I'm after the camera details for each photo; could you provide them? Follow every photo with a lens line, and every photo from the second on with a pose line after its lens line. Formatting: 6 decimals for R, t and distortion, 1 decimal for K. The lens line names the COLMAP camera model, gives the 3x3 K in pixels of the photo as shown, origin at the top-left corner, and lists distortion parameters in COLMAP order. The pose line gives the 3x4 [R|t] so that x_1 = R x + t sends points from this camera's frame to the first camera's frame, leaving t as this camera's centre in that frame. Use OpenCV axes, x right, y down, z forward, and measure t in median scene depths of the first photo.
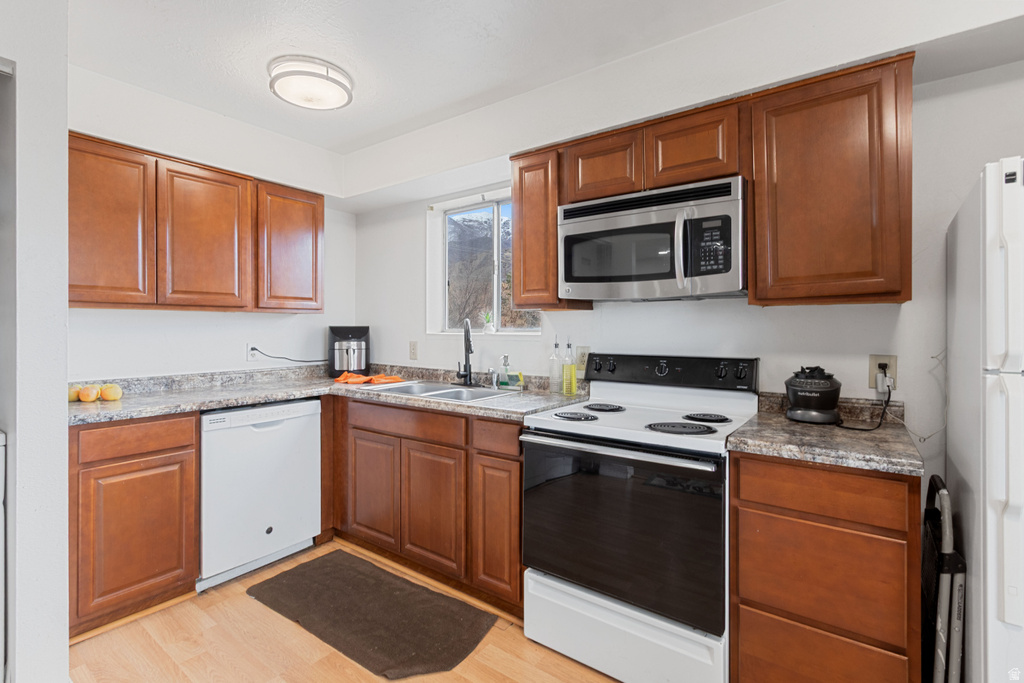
lens RADIAL K [[478.0, 0, 507.8], [0, 478.0, 330.2], [0, 0, 1]] dist [0.007948, -0.002043]
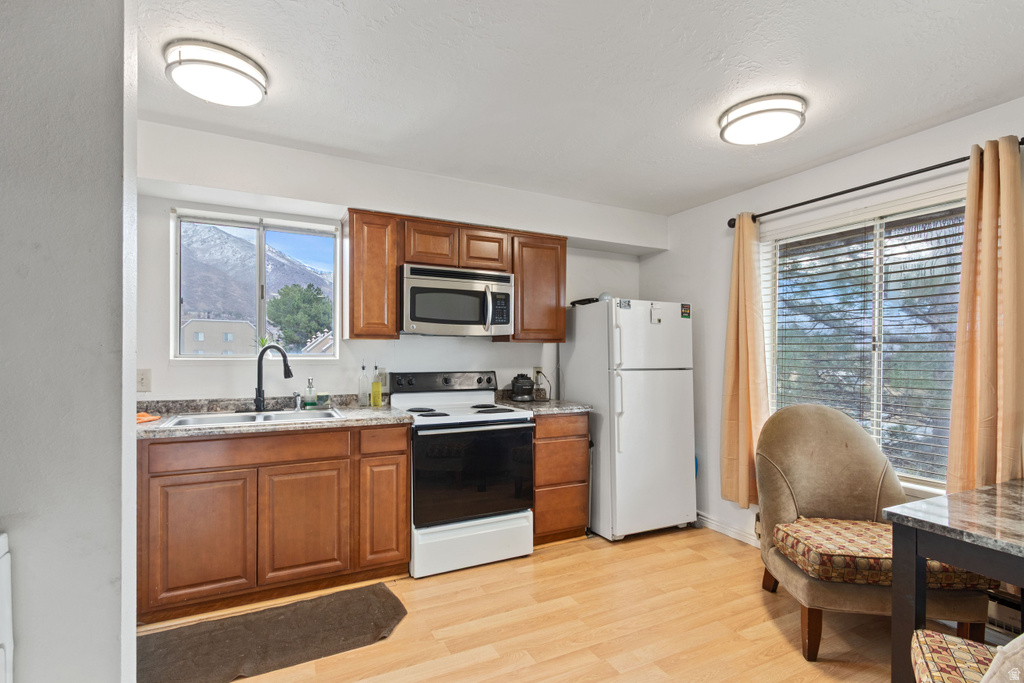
lens RADIAL K [[478.0, 0, 519.4], [0, 478.0, 354.5], [0, 0, 1]] dist [0.007948, -0.002043]
pose [[0.440655, -0.001446, 0.897676, -0.901908], [-0.003047, 0.999991, 0.003106, -0.007450], [-0.897672, -0.004104, 0.440646, 0.110030]]
